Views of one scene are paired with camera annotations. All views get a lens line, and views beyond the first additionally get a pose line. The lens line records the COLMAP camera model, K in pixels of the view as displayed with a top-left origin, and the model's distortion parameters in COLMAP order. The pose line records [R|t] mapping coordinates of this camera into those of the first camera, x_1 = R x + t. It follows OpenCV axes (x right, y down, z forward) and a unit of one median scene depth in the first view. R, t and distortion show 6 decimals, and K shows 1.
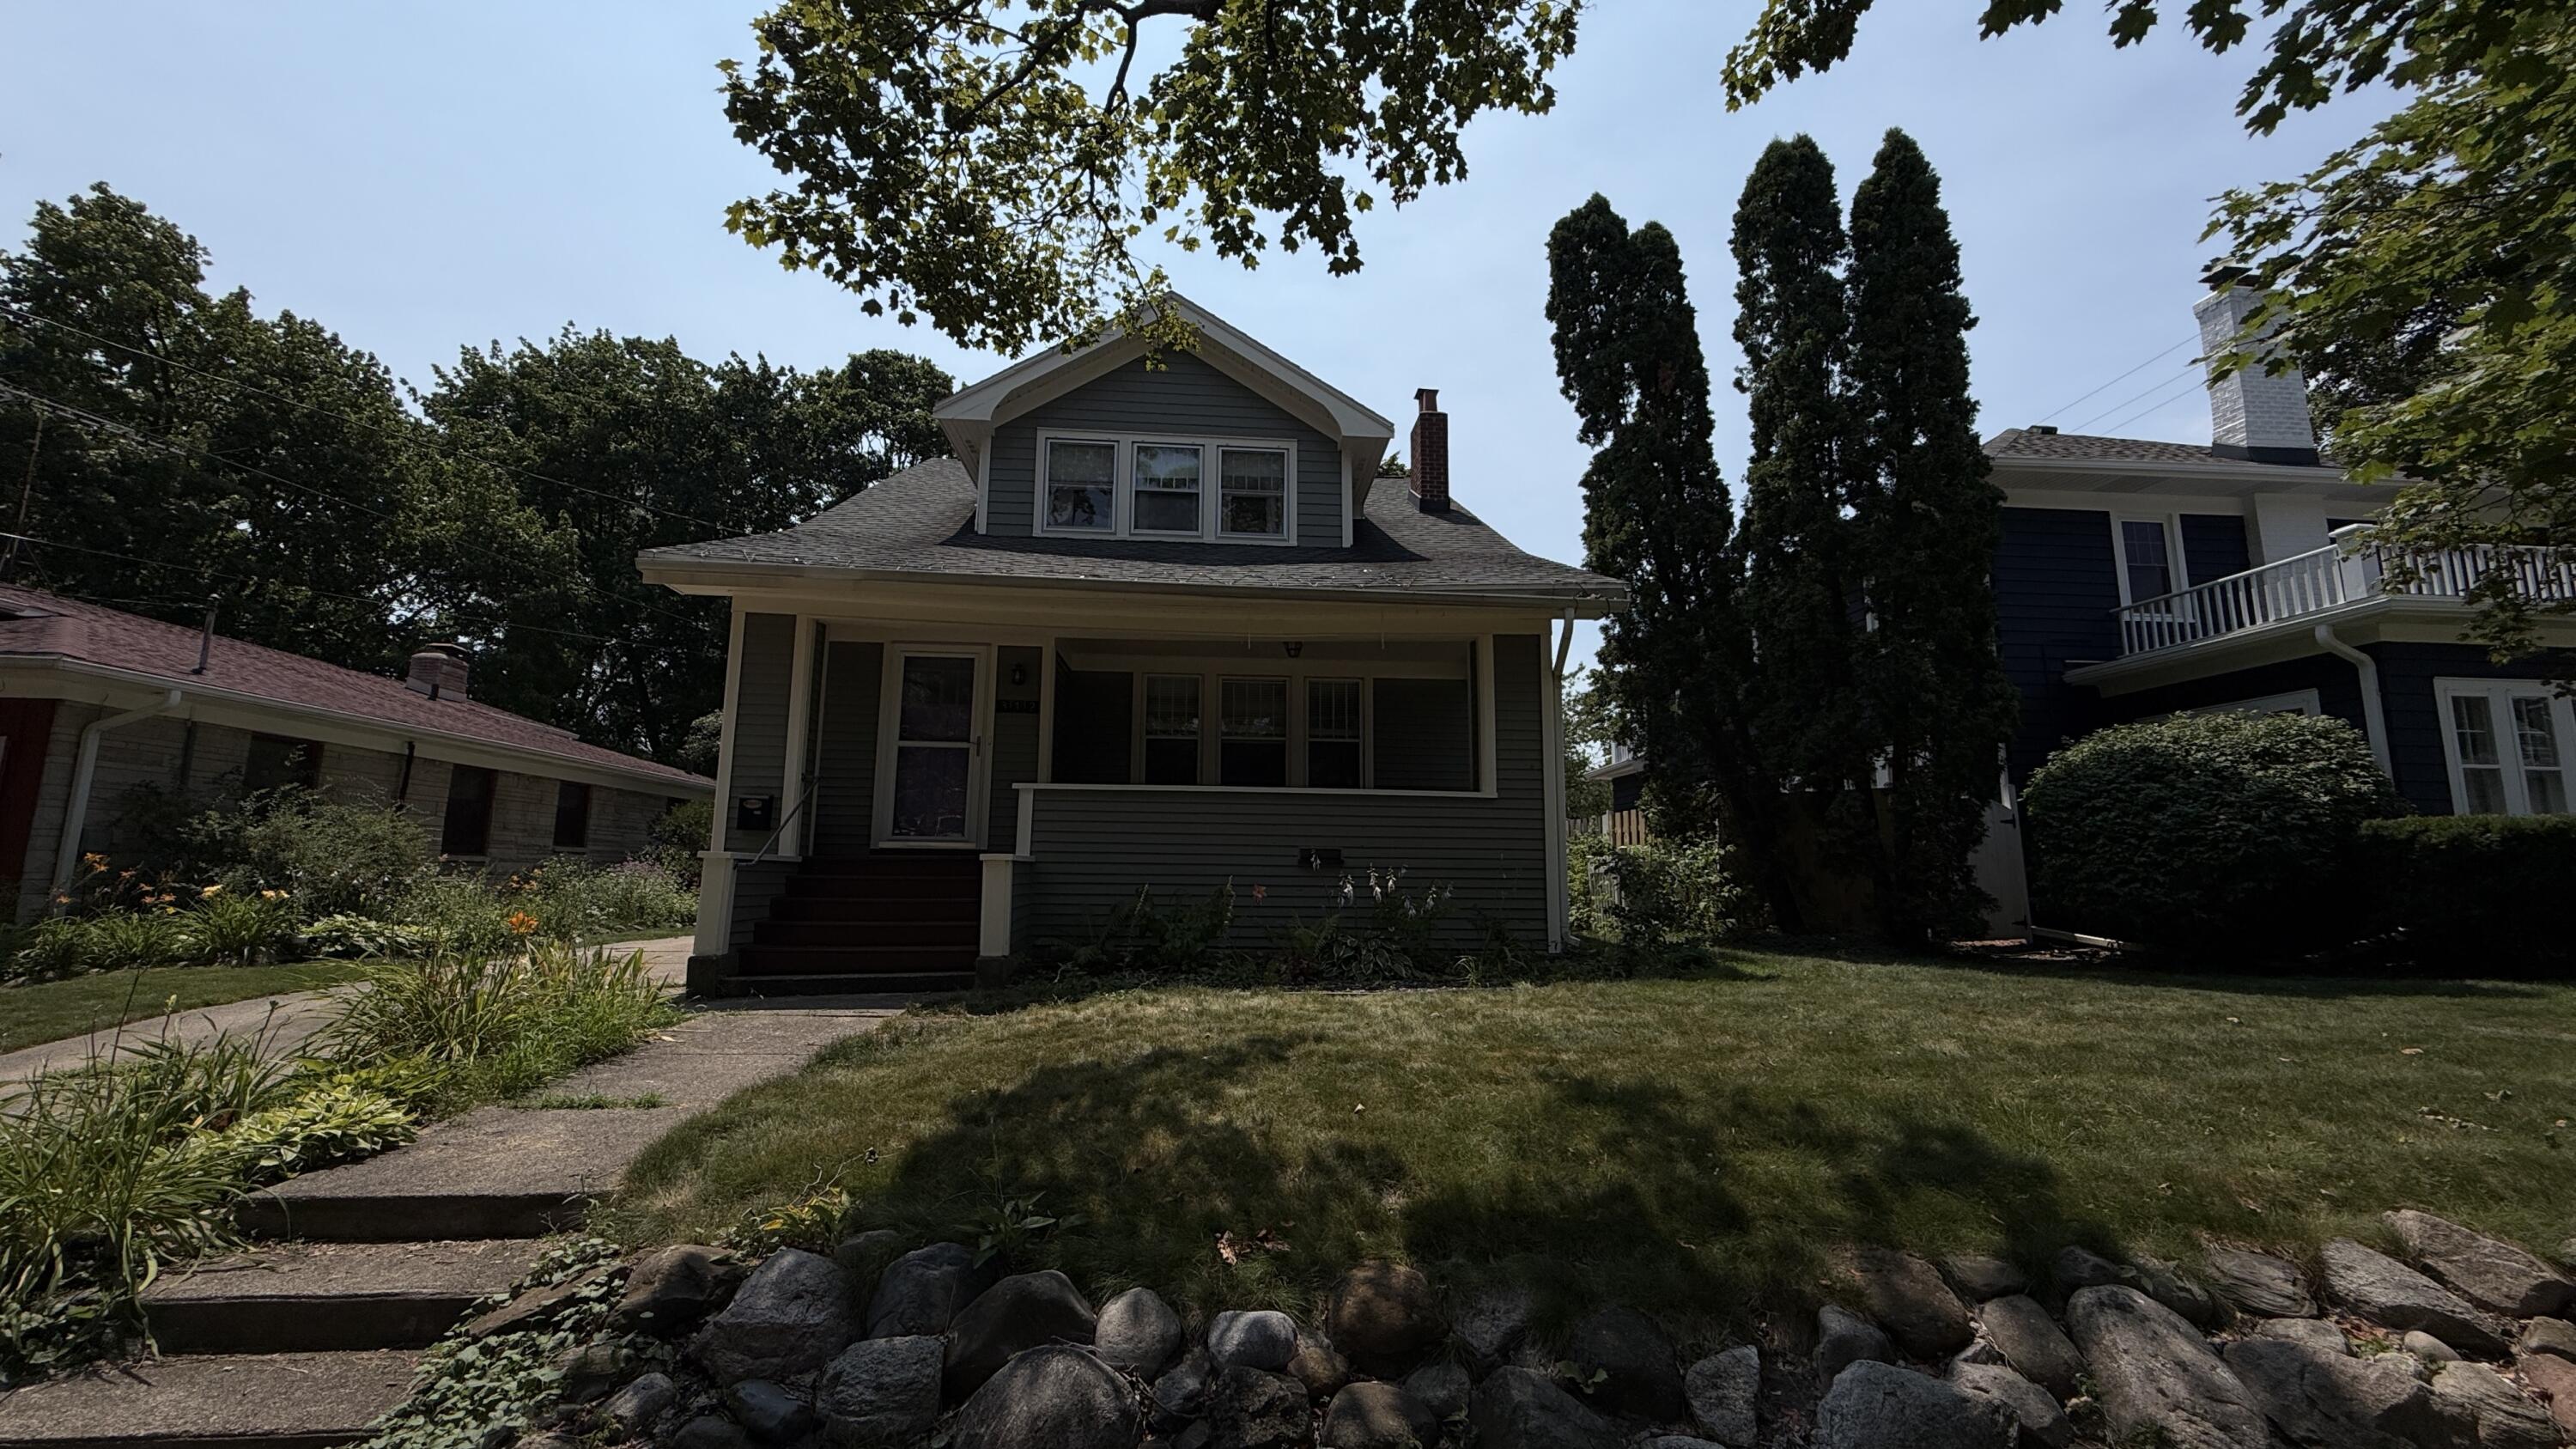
lens RADIAL K [[1024.0, 0, 1287.9], [0, 1024.0, 724.3], [0, 0, 1]] dist [0.001481, -0.000039]
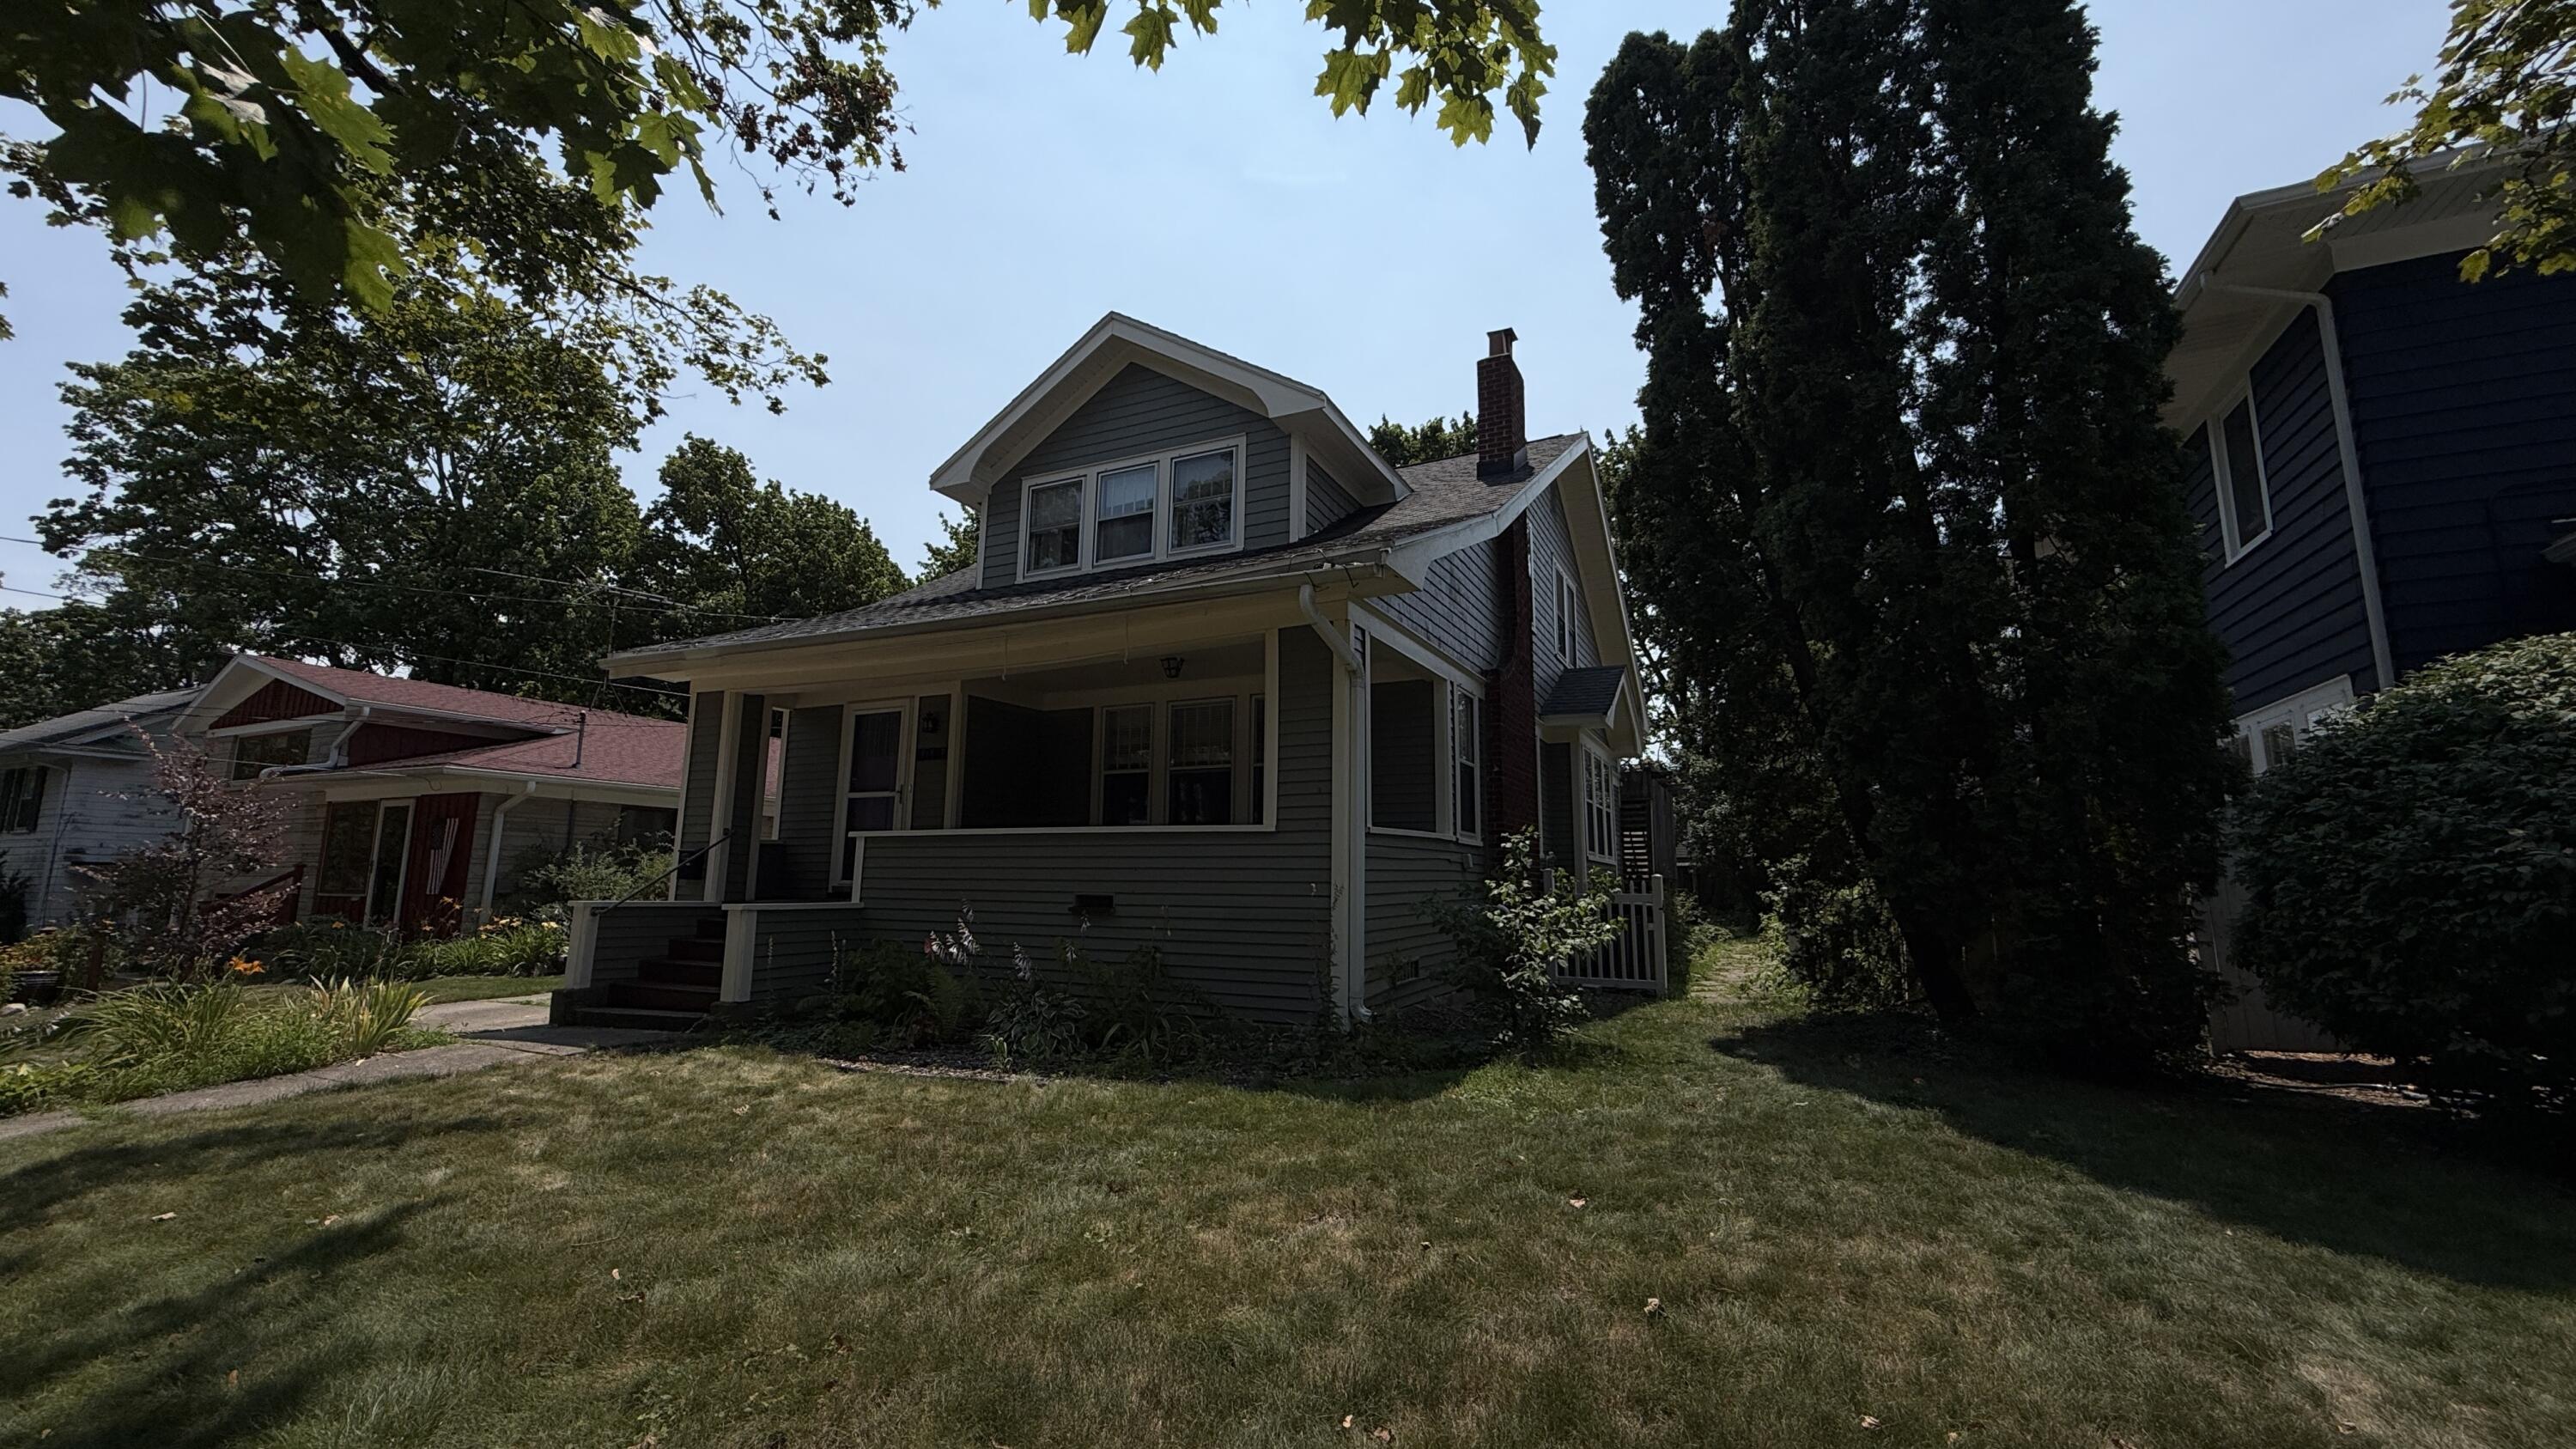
lens RADIAL K [[1024.0, 0, 1294.5], [0, 1024.0, 725.4], [0, 0, 1]] dist [0.001481, -0.000039]
pose [[0.863706, -0.079838, -0.497632, 0.512576], [0.072305, 0.996788, -0.034425, 0.014424], [0.498782, -0.006248, 0.866705, 0.254140]]
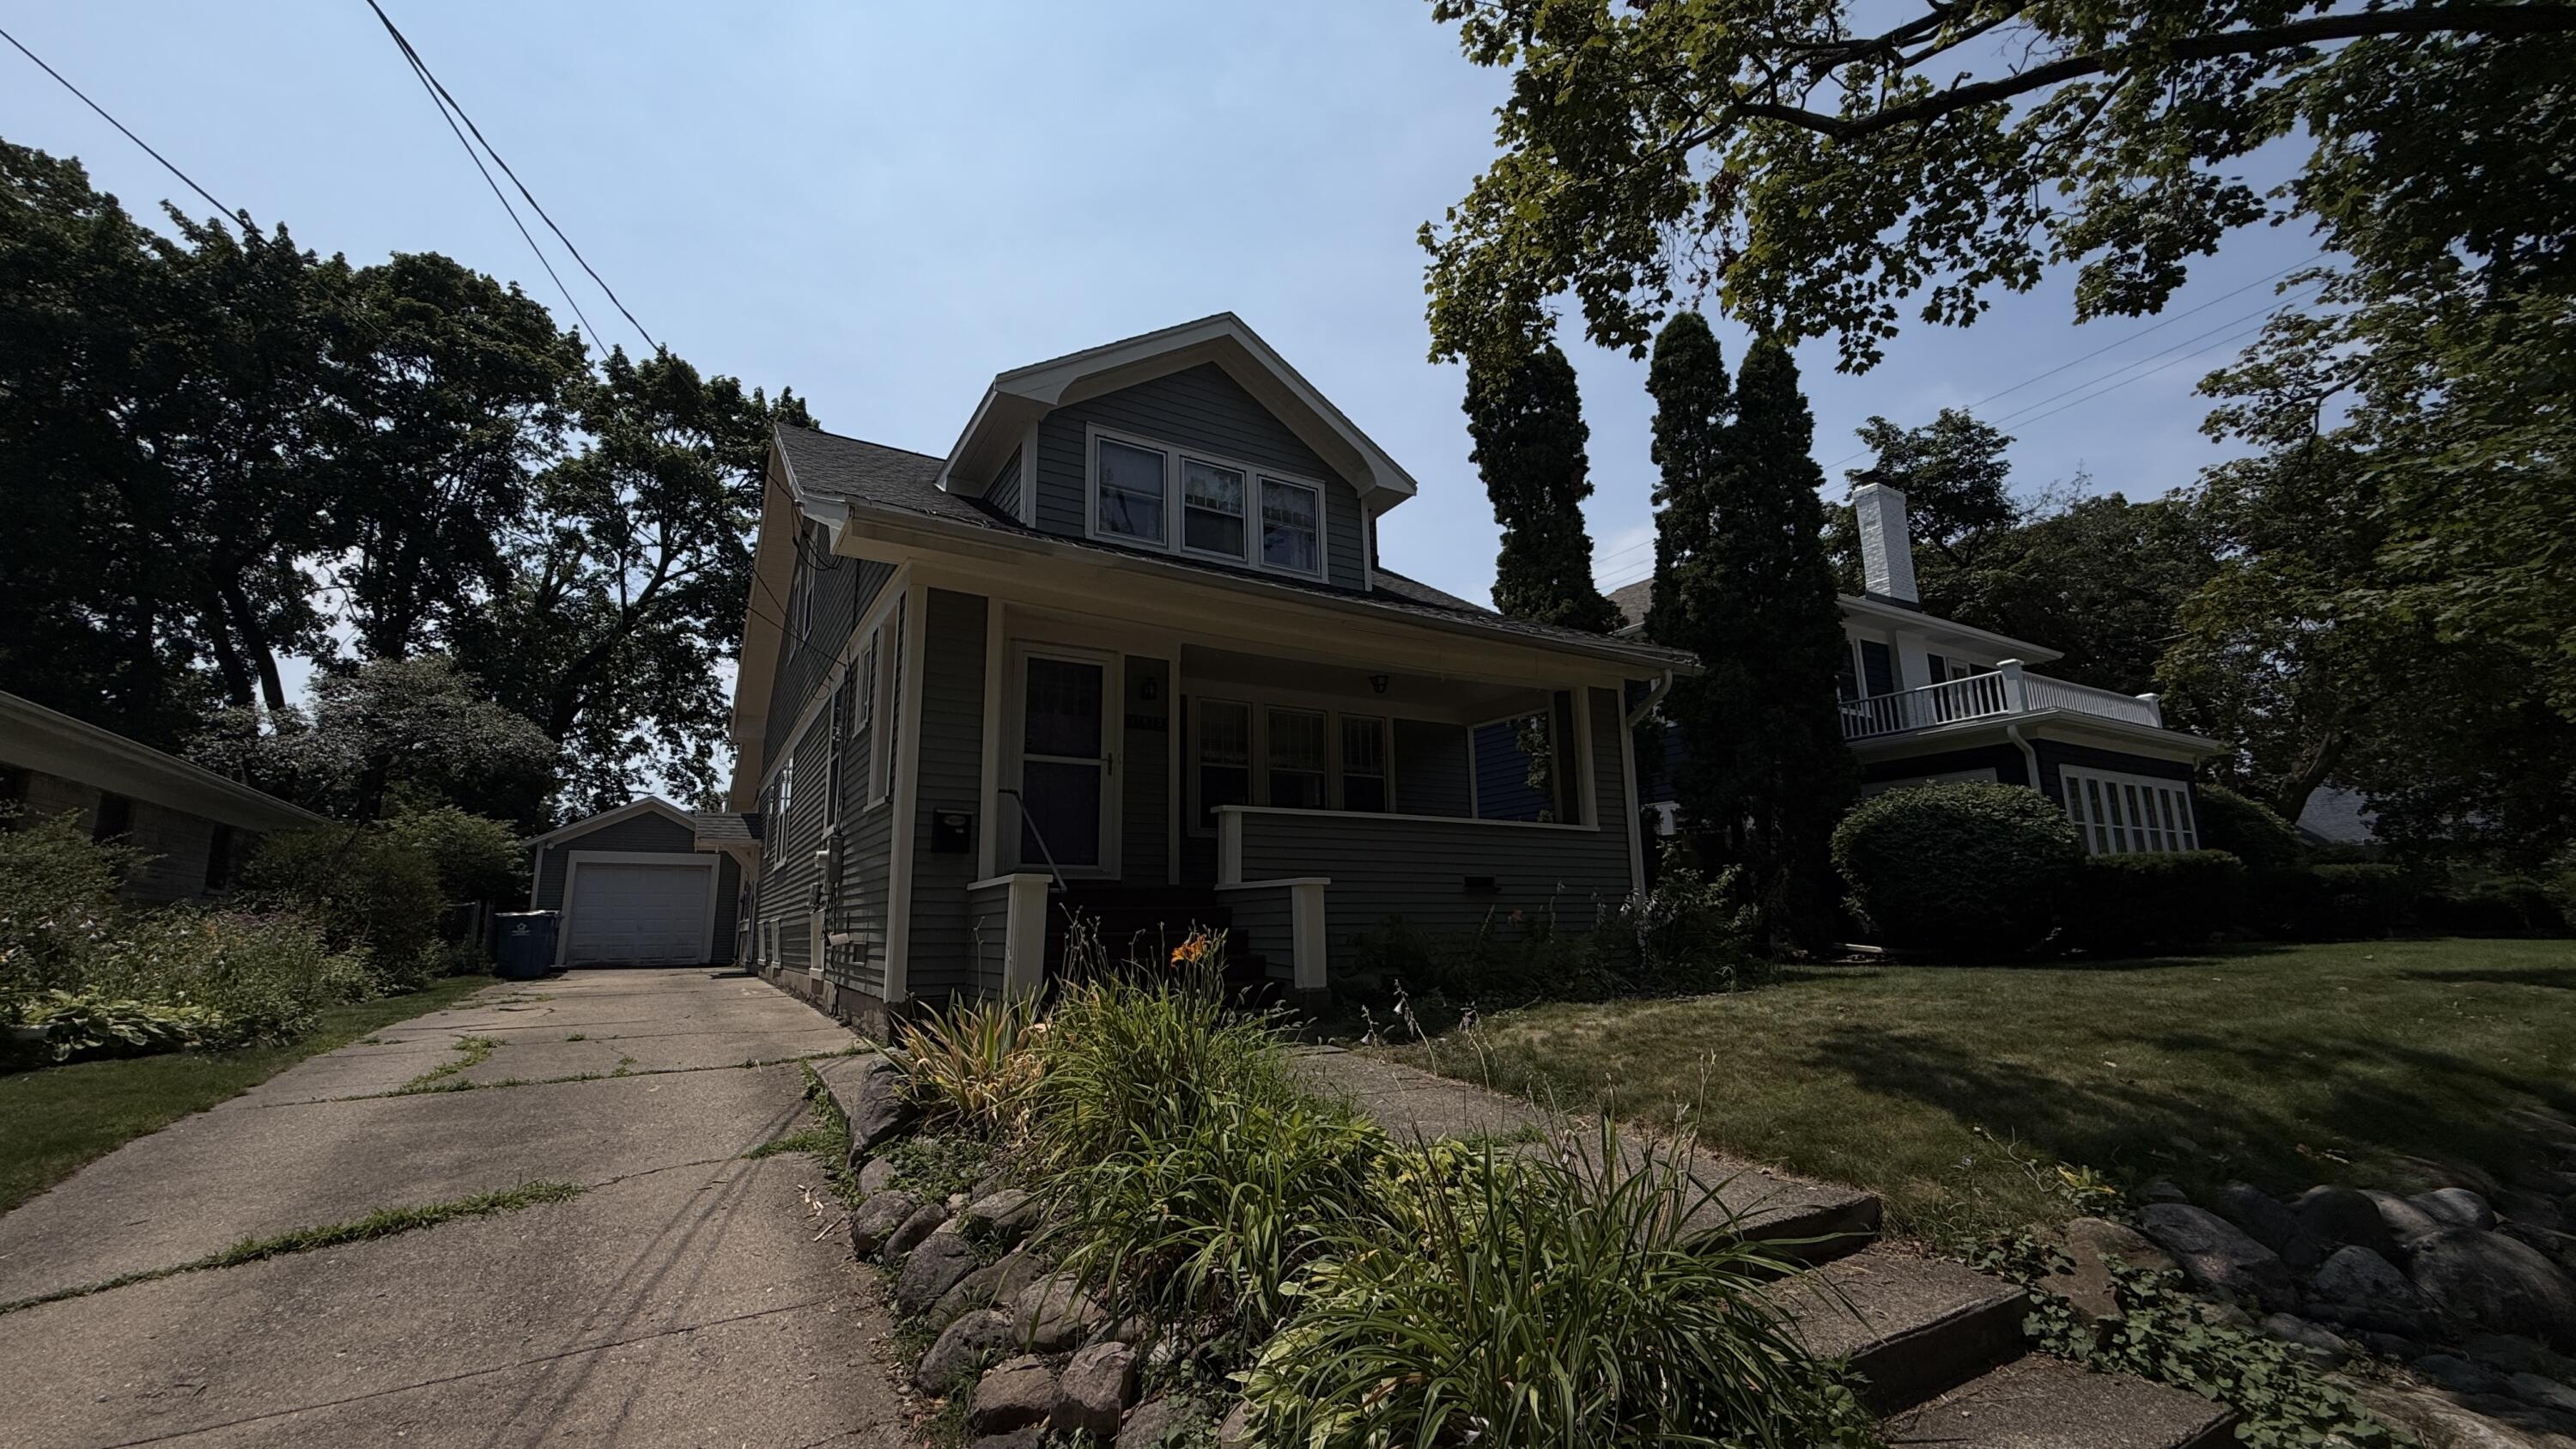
lens RADIAL K [[1024.0, 0, 1286.8], [0, 1024.0, 722.9], [0, 0, 1]] dist [0.001481, -0.000039]
pose [[0.898874, 0.064529, 0.433431, -0.489394], [-0.041054, 0.997149, -0.063314, 0.031447], [-0.436280, 0.039117, 0.898960, 0.112546]]
